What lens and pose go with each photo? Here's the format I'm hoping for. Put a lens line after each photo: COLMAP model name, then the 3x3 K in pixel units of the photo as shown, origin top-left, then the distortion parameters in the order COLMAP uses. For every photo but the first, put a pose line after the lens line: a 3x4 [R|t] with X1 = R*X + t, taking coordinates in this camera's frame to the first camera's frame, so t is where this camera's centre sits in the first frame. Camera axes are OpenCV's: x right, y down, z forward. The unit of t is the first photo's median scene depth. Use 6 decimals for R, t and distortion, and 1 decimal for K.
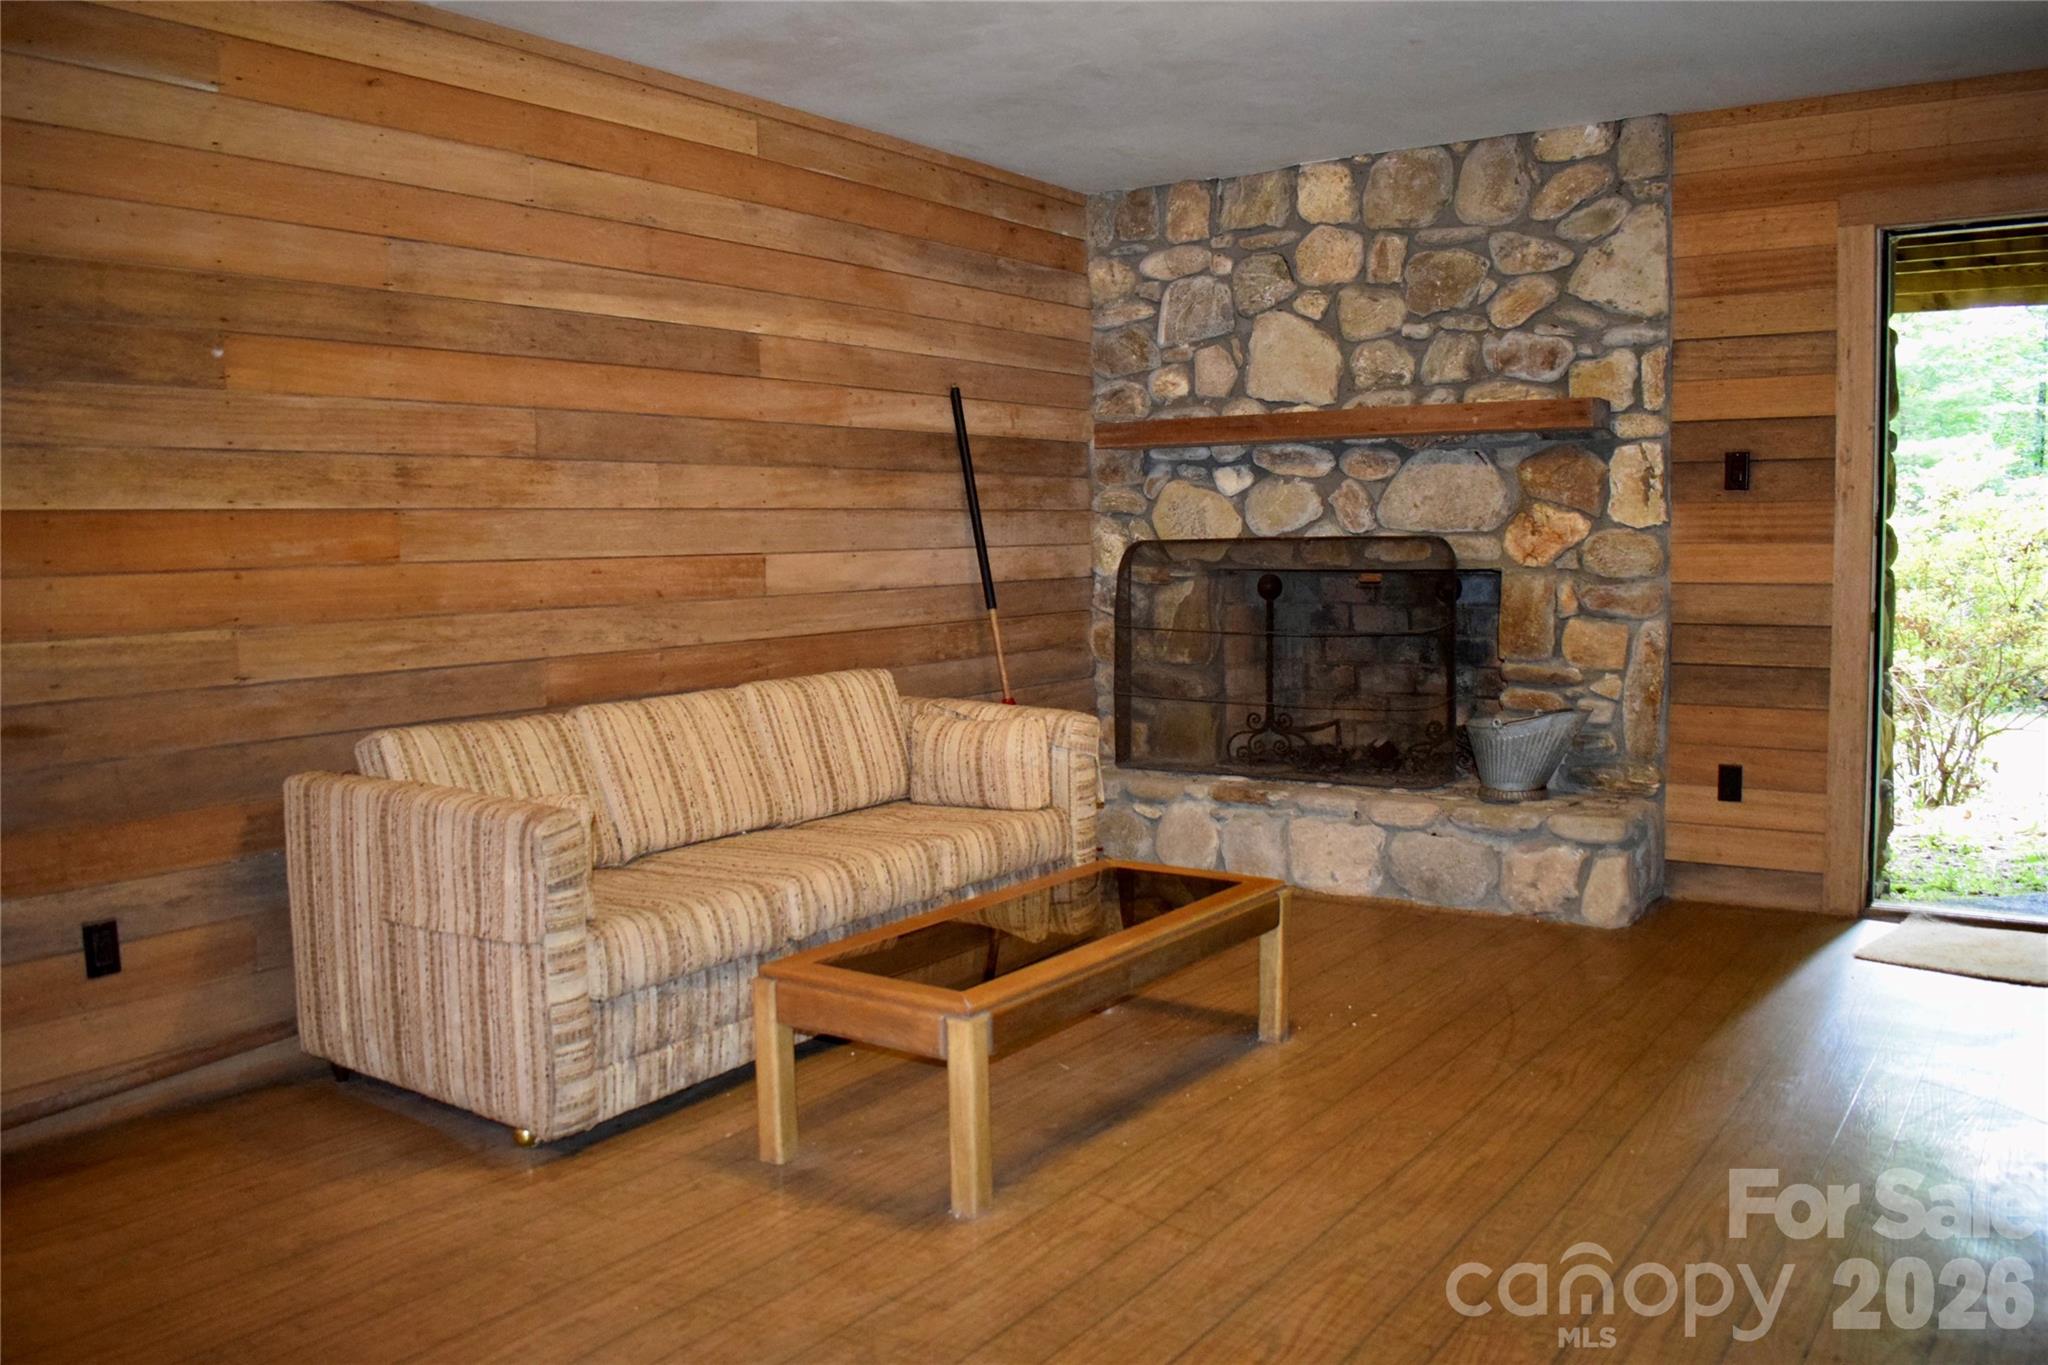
lens RADIAL K [[1655.9, 0, 1010.3], [0, 1655.9, 678.4], [0, 0, 1]] dist [-0.088731, 0.009838]
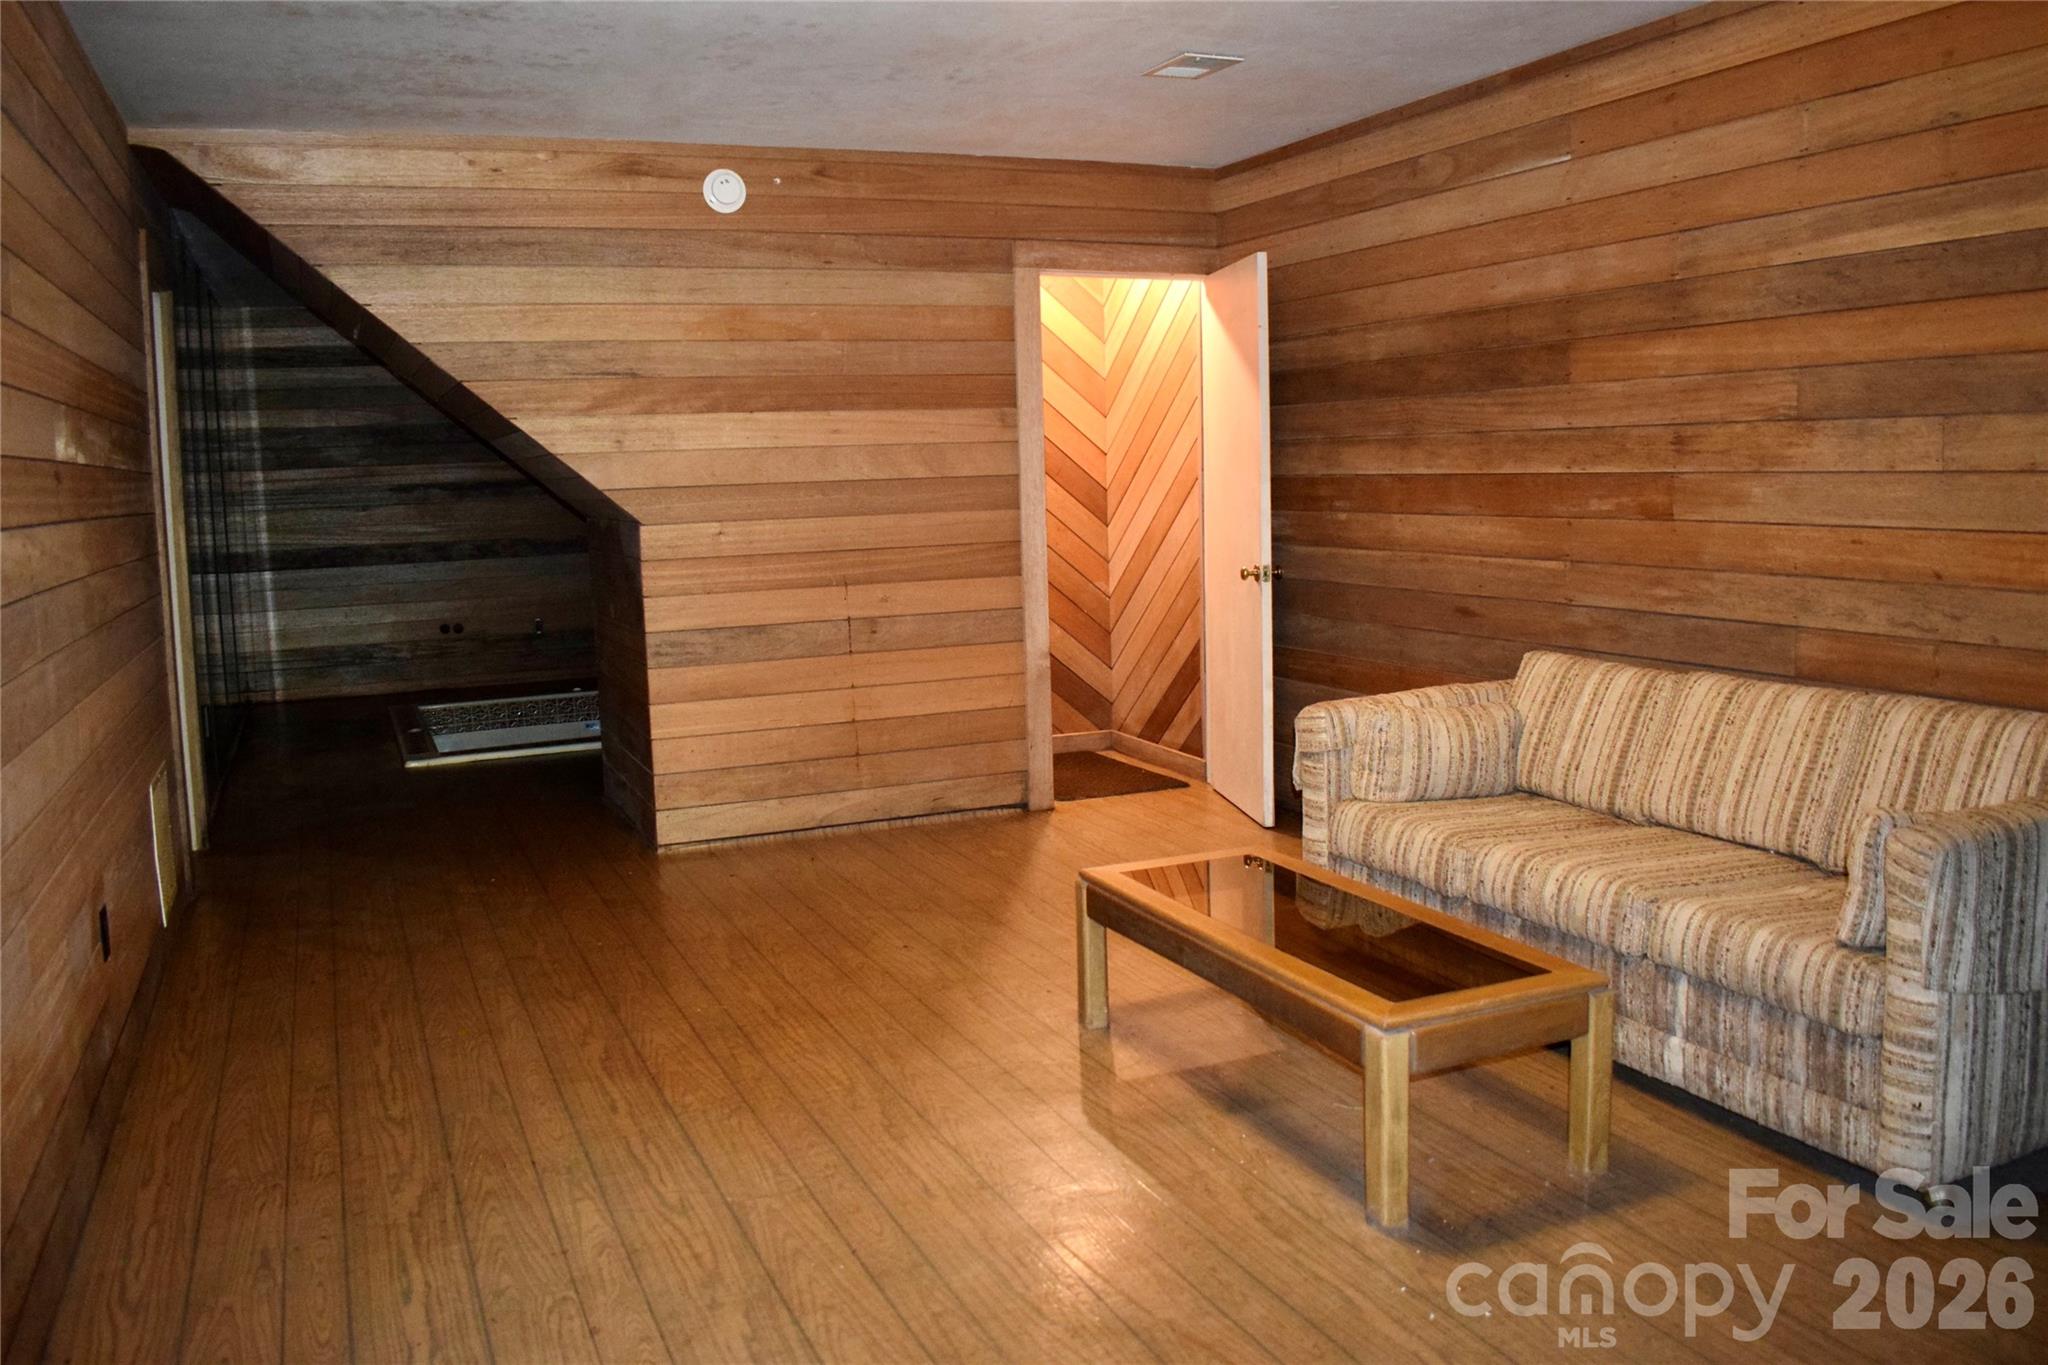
lens RADIAL K [[1655.9, 0, 1010.3], [0, 1655.9, 678.4], [0, 0, 1]] dist [-0.088731, 0.009838]
pose [[-0.528385, 0.136344, -0.837986, 0.767586], [-0.037691, 0.982281, 0.183587, -0.140689], [0.848168, 0.128590, -0.513883, 1.105203]]
